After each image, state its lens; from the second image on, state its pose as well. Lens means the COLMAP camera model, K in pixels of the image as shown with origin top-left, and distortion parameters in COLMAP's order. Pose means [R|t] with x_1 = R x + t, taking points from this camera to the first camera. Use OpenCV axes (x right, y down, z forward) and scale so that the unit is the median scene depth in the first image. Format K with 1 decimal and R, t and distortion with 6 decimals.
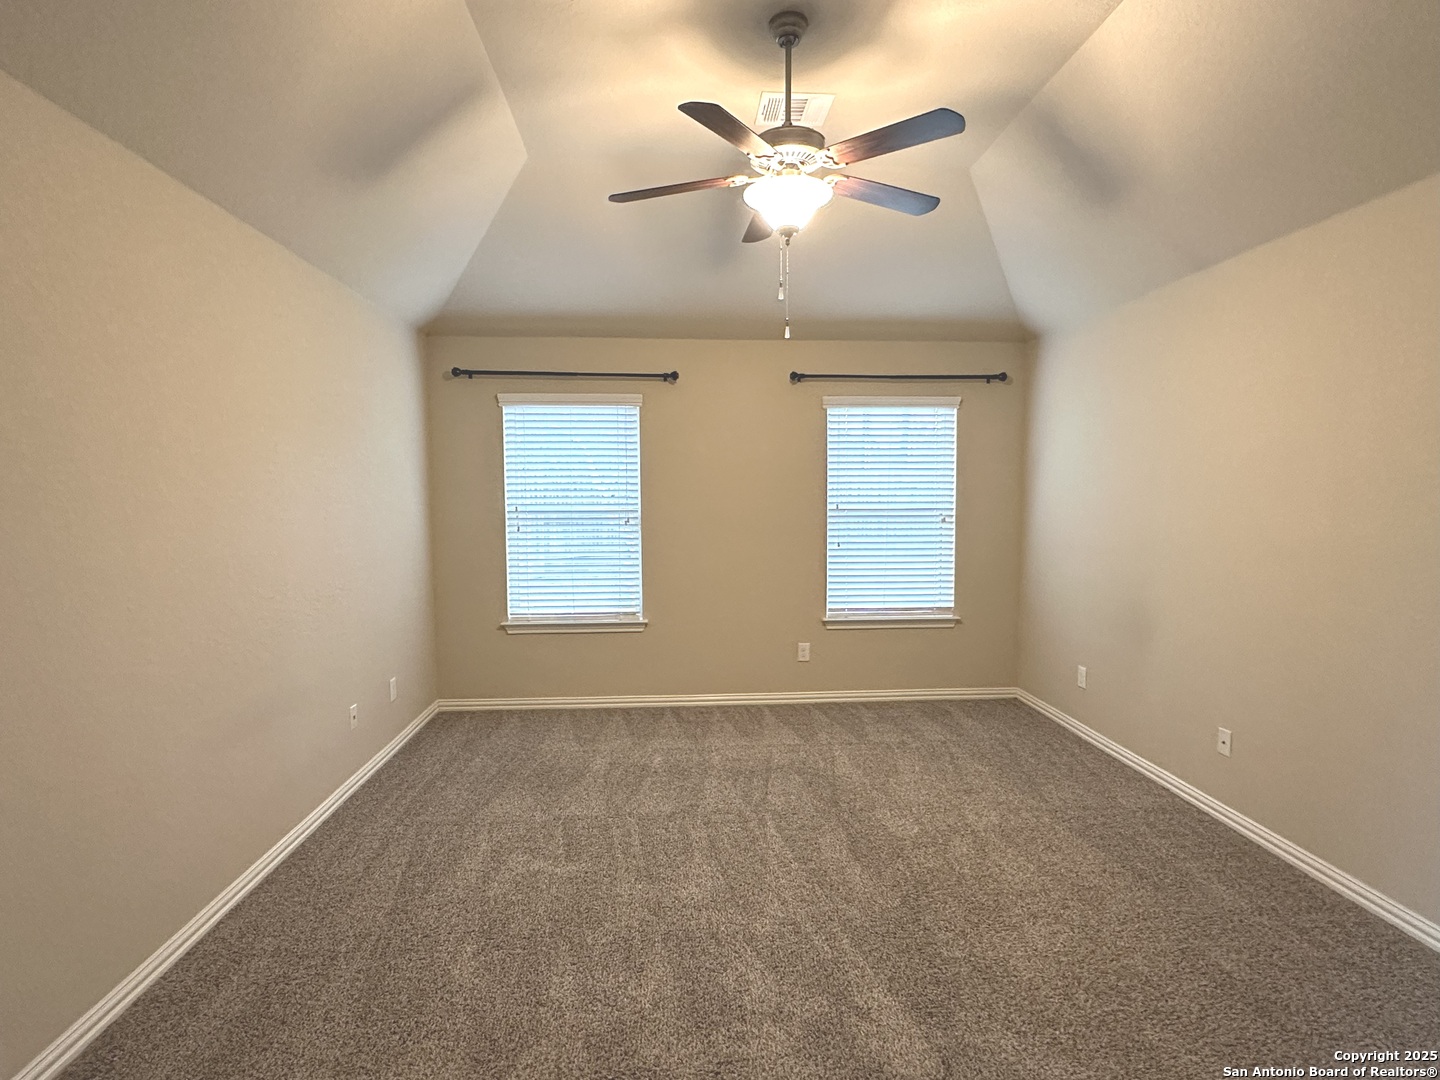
lens RADIAL K [[721.0, 0, 722.0], [0, 721.0, 537.8], [0, 0, 1]] dist [-0.001091, 0.000692]
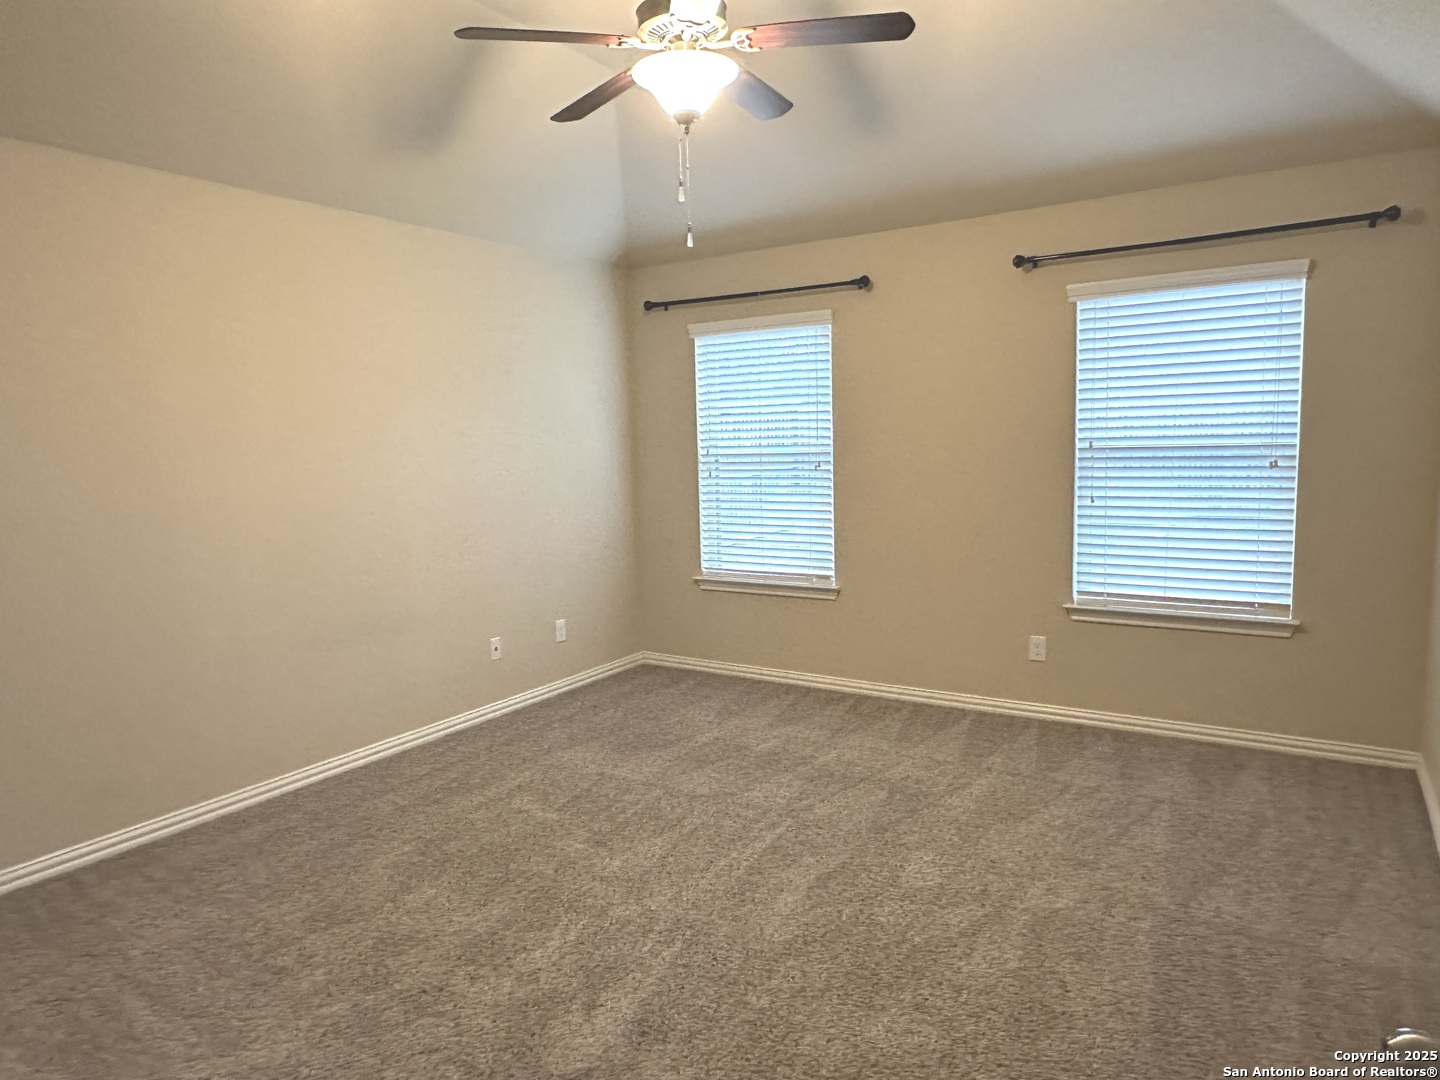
lens RADIAL K [[929.6, 0, 721.0], [0, 929.6, 541.2], [0, 0, 1]] dist [0.000931, 0.000732]
pose [[0.799959, 0.048746, -0.598072, 0.427466], [-0.013957, 0.997937, 0.062669, -0.001822], [0.599893, -0.041785, 0.798988, 0.077274]]
